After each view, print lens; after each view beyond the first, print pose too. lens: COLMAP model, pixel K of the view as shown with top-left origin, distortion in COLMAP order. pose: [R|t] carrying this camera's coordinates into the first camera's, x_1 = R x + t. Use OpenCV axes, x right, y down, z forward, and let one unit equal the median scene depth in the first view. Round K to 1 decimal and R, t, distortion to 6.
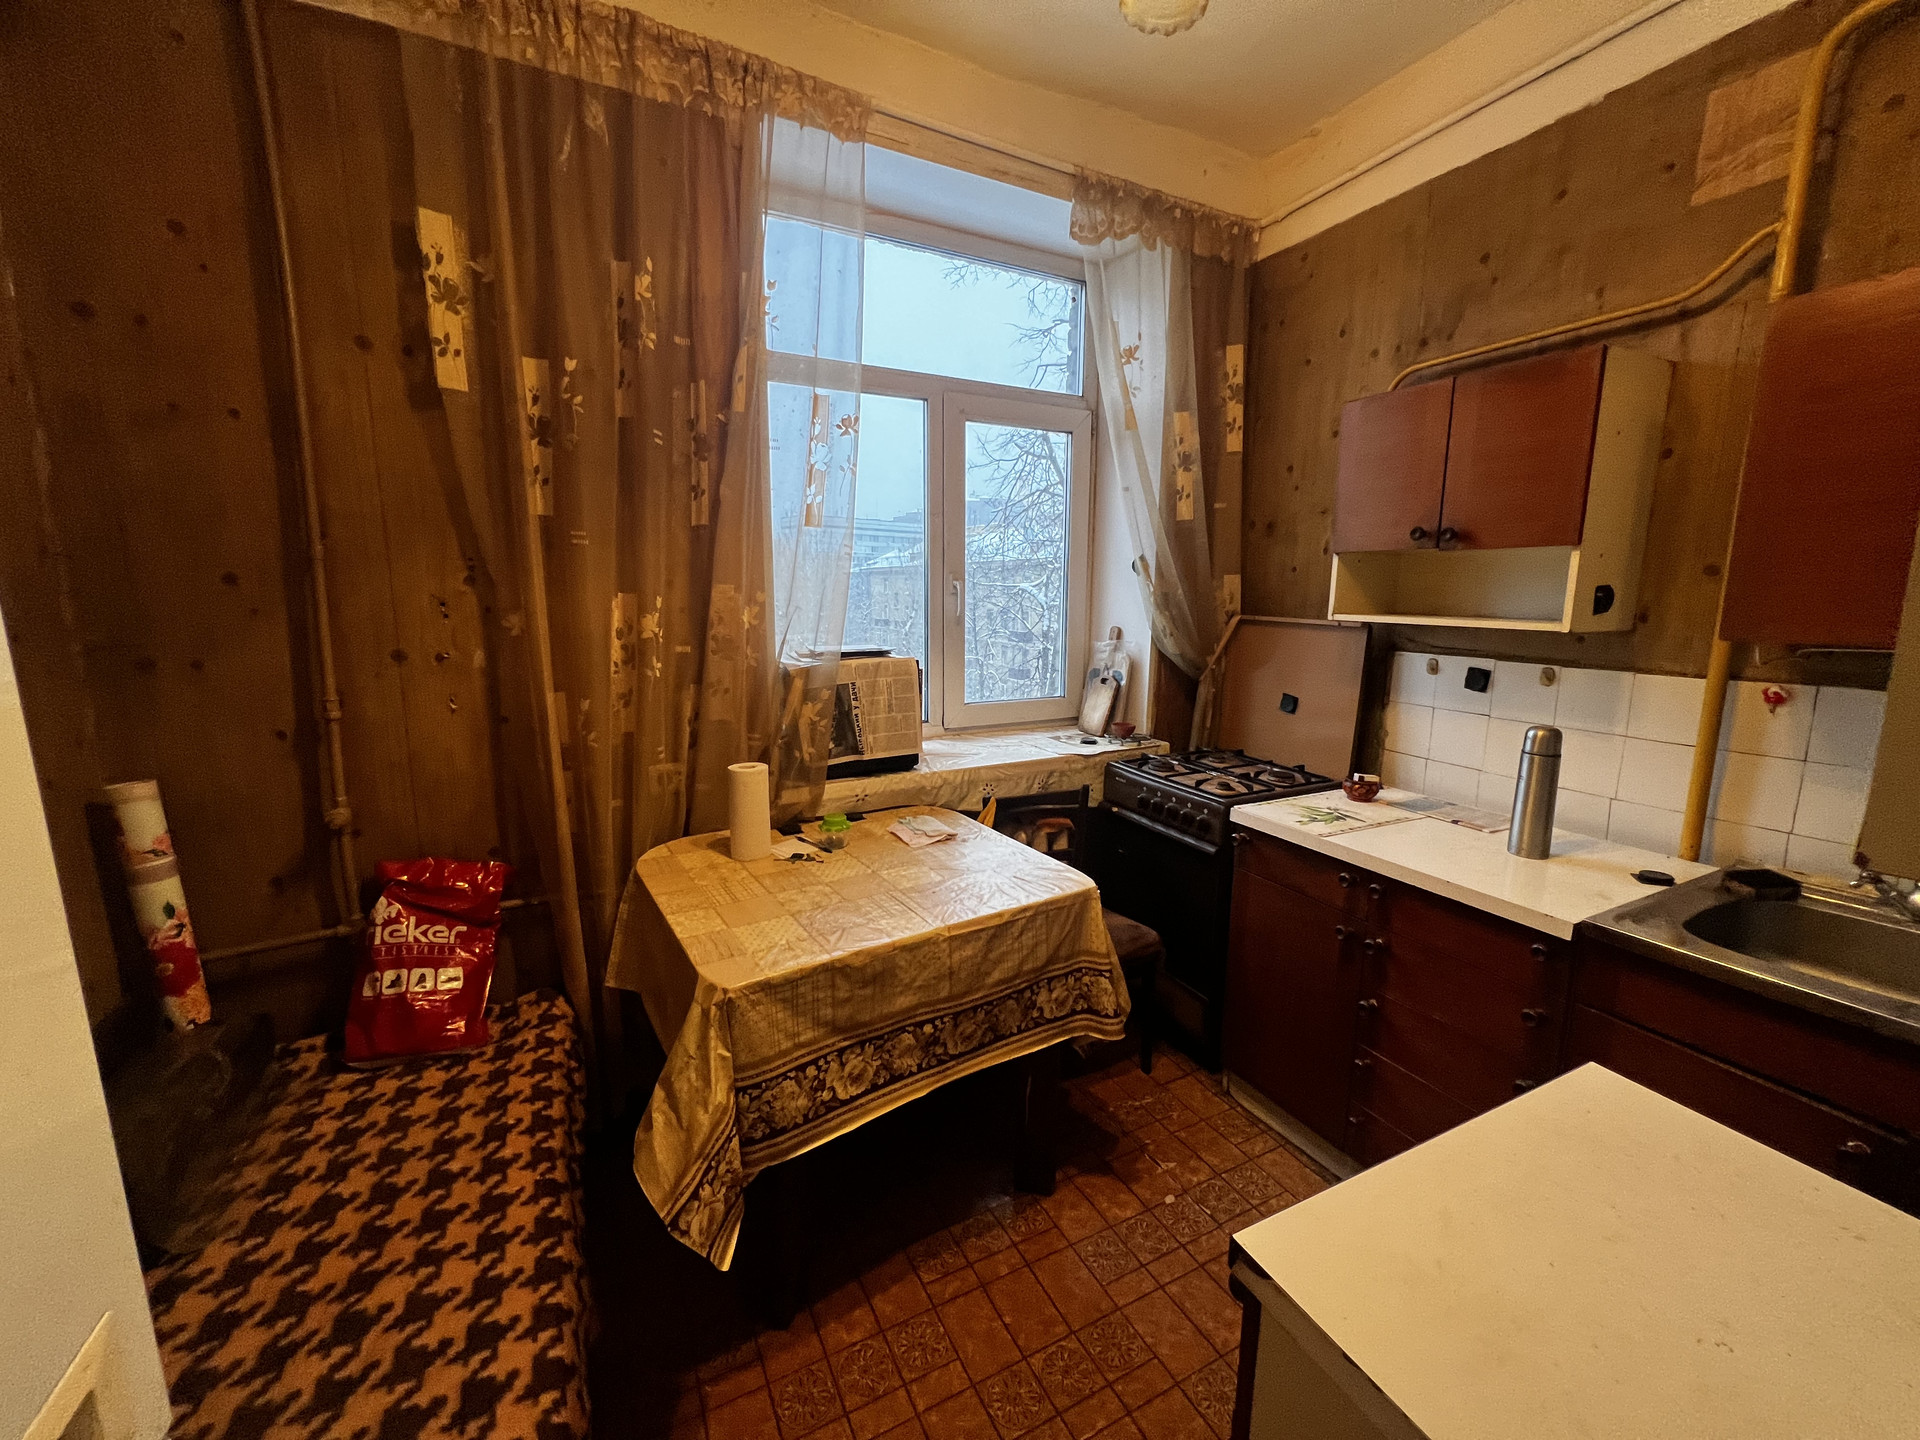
lens RADIAL K [[768.4, 0, 959.1], [0, 768.4, 718.7], [0, 0, 1]] dist [0.001929, 0.000150]
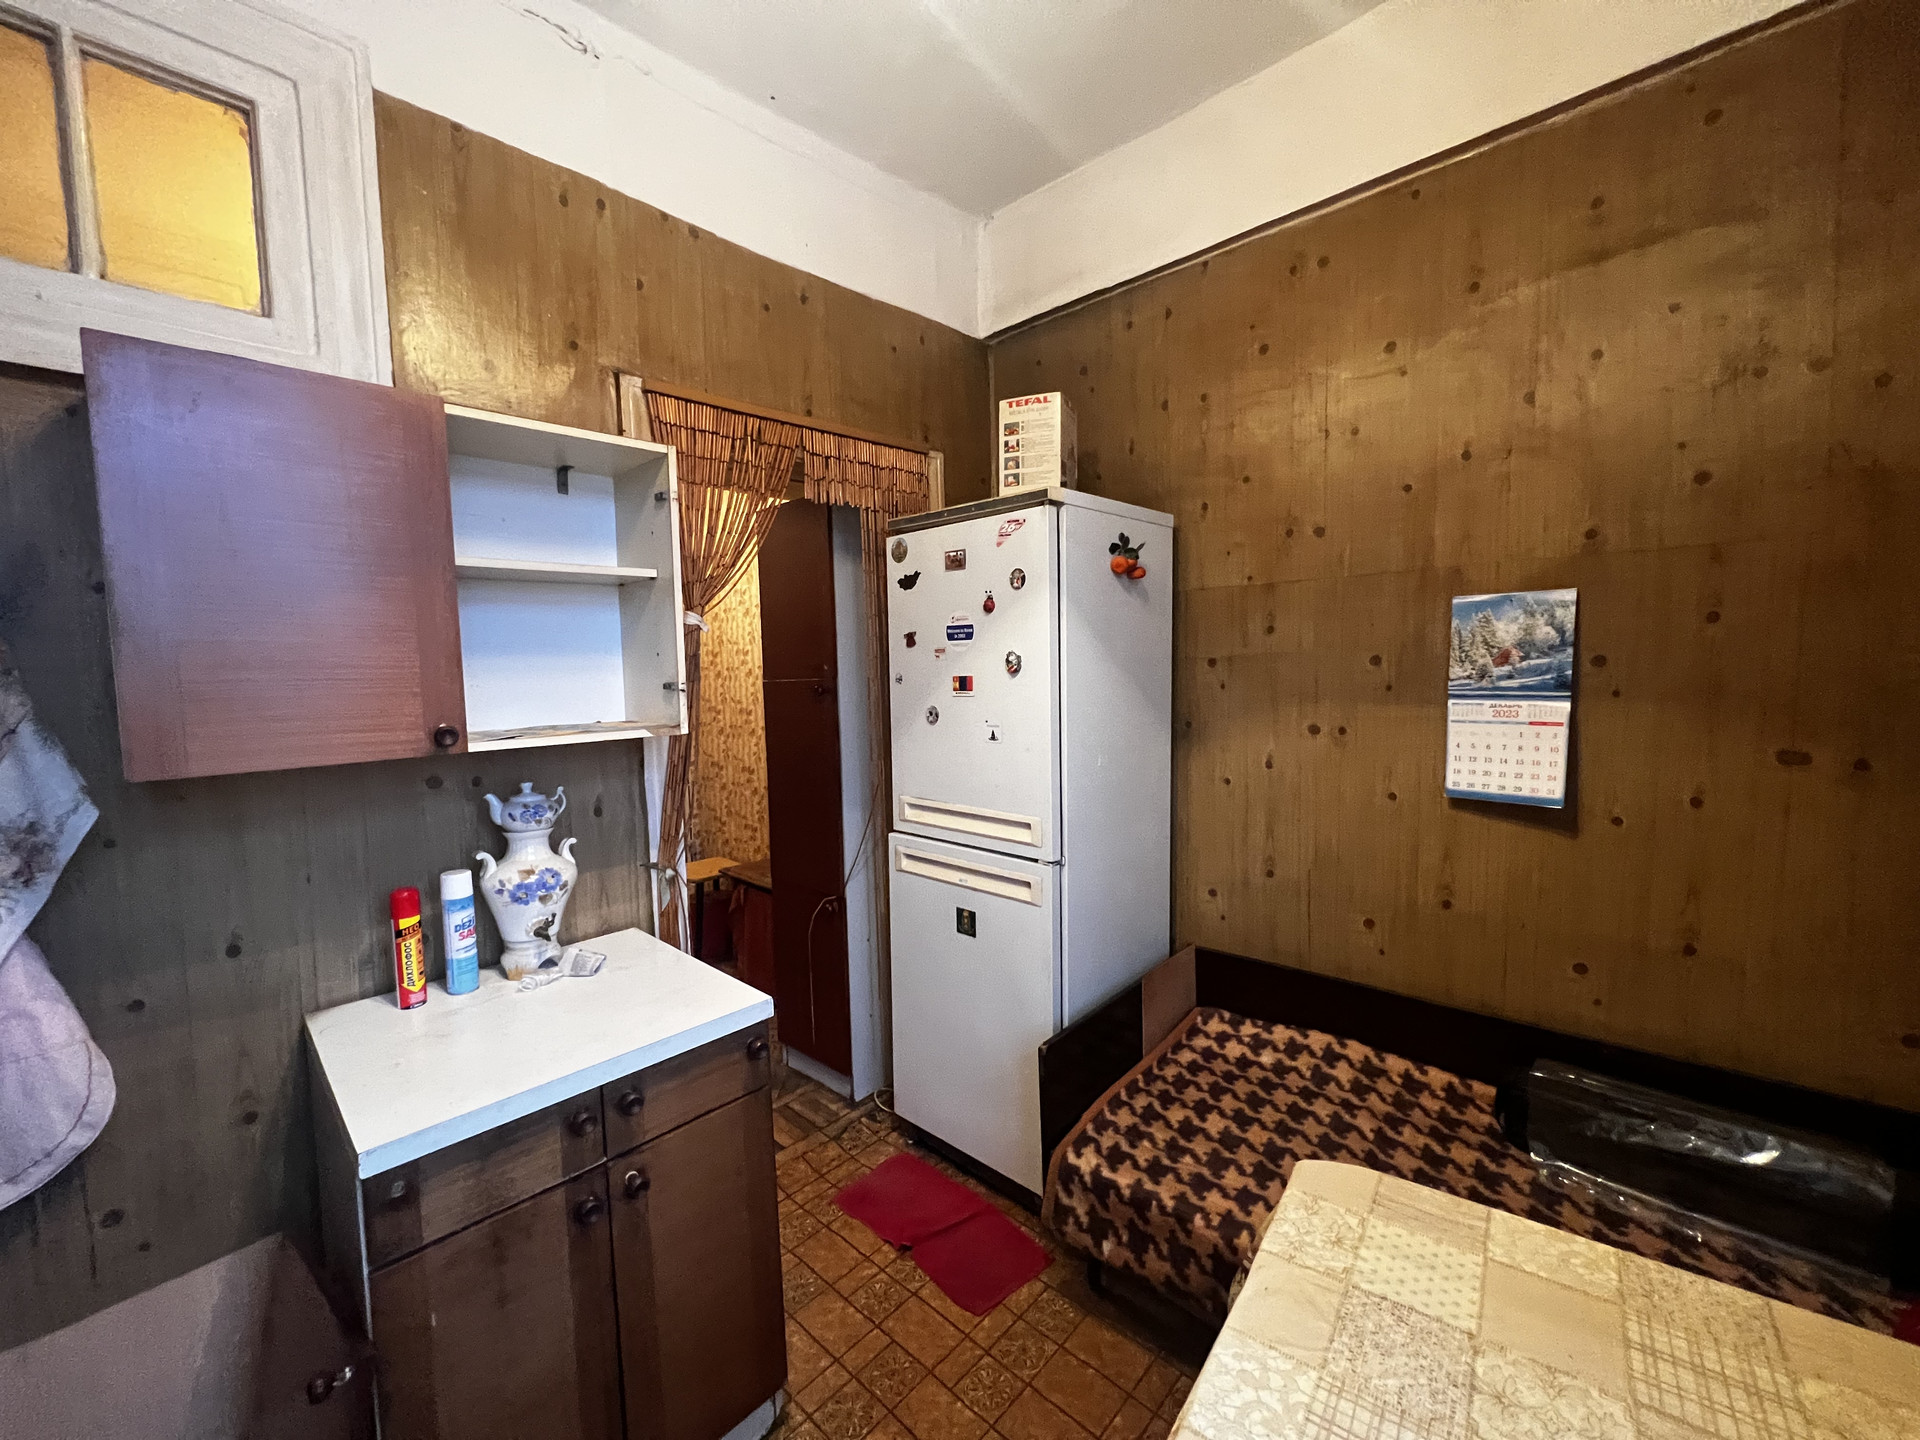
lens RADIAL K [[768.4, 0, 962.6], [0, 768.4, 716.6], [0, 0, 1]] dist [0.001929, 0.000150]
pose [[-0.938638, 0.047549, -0.341611, 0.216837], [-0.032211, 0.974038, 0.224082, -0.208733], [0.343397, 0.221336, -0.912737, 1.147715]]
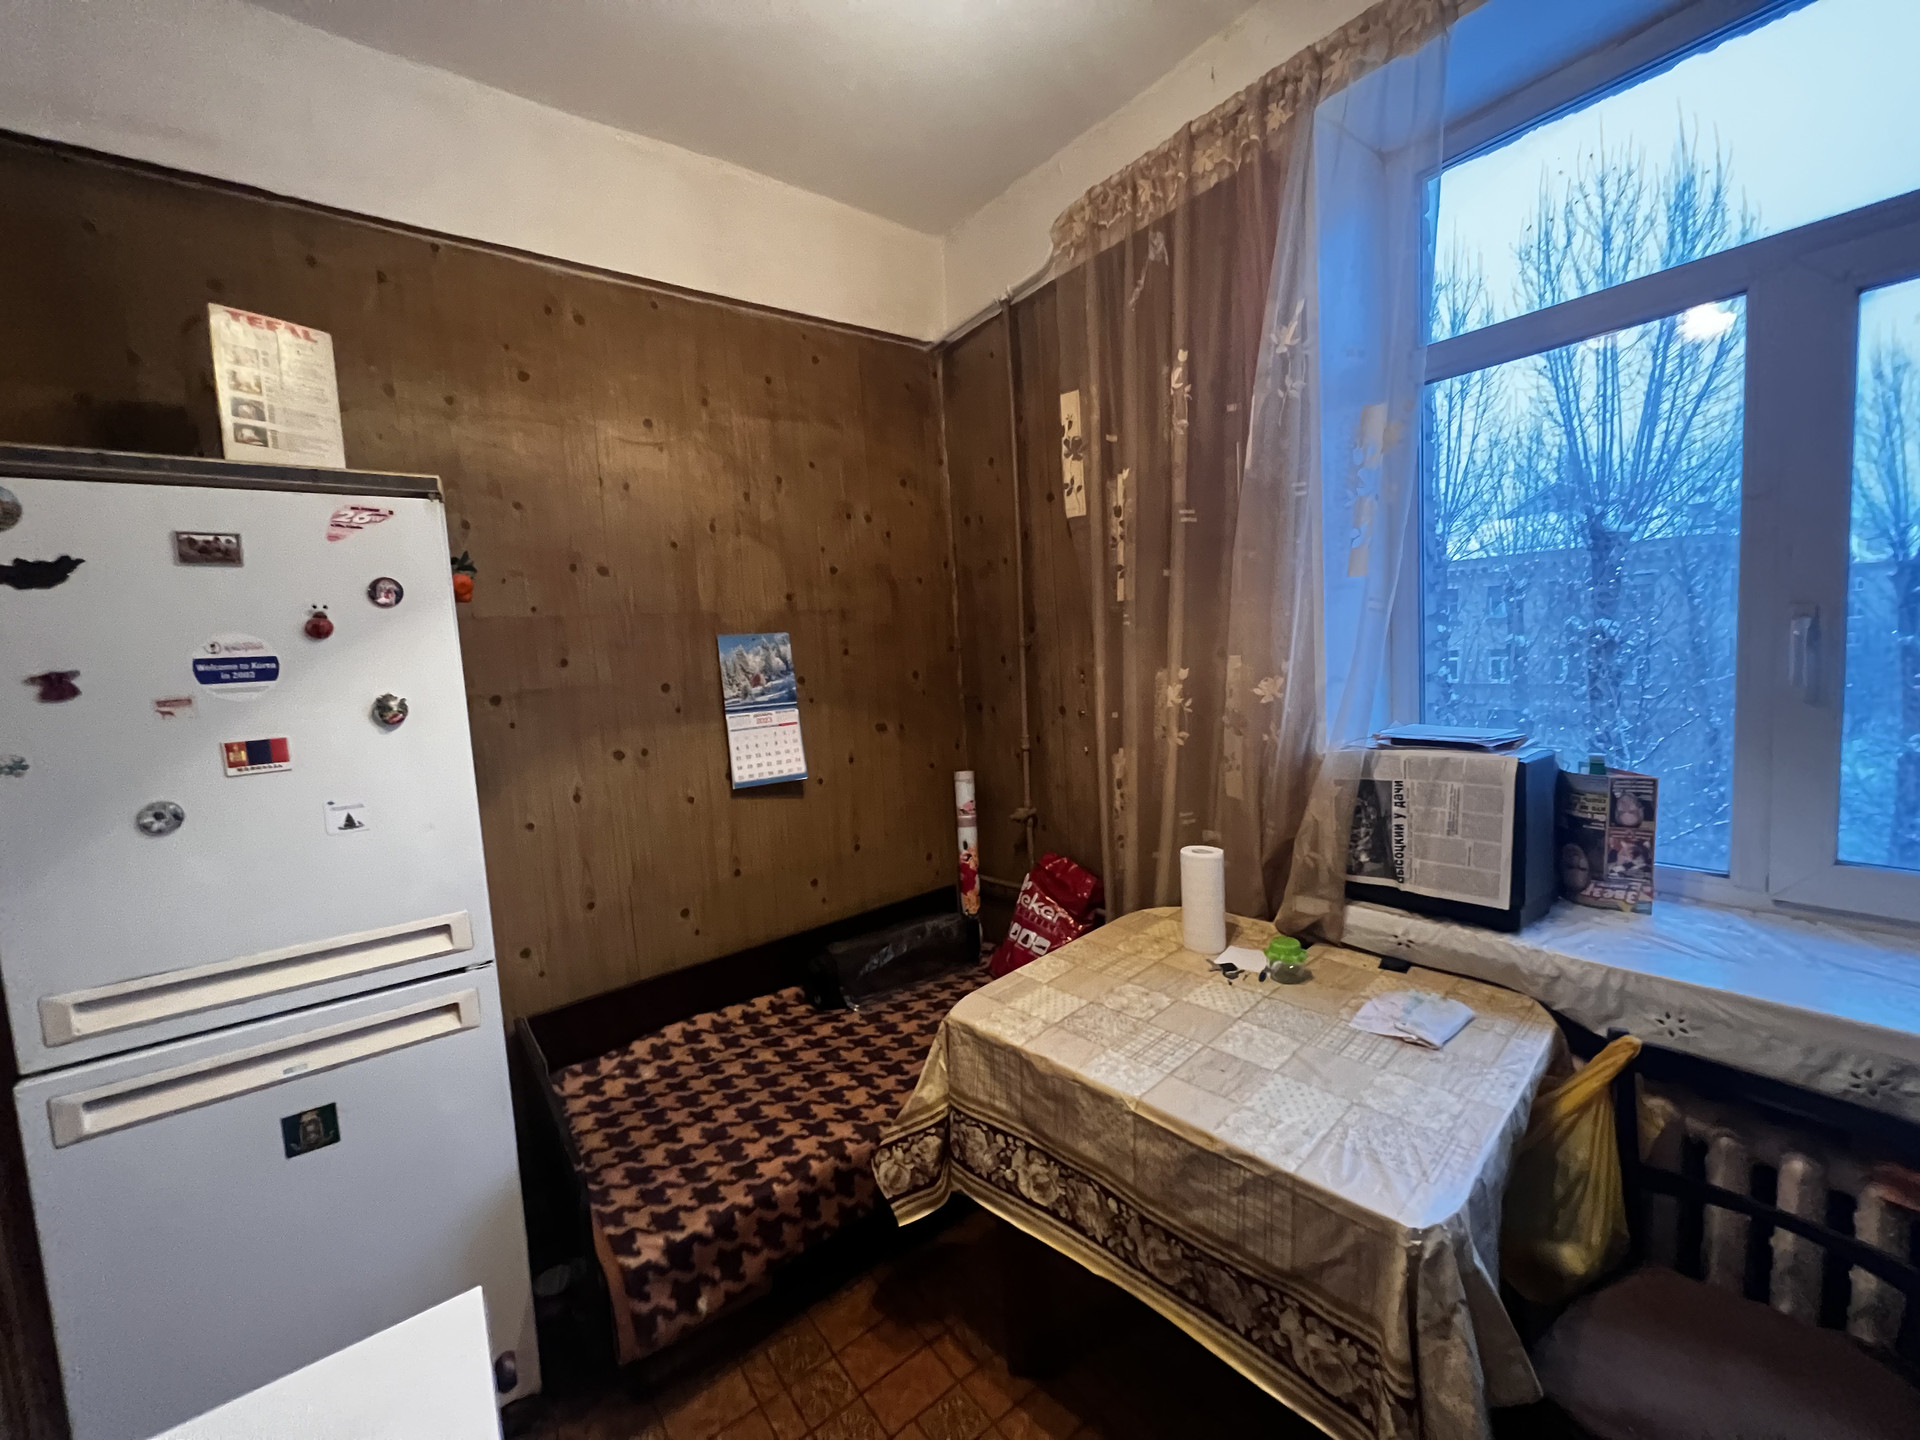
lens RADIAL K [[768.4, 0, 956.6], [0, 768.4, 717.1], [0, 0, 1]] dist [0.001929, 0.000150]
pose [[0.172906, 0.078222, -0.981827, 0.633425], [-0.101883, 0.992914, 0.061163, -0.138289], [0.979655, 0.089456, 0.179650, 0.572332]]
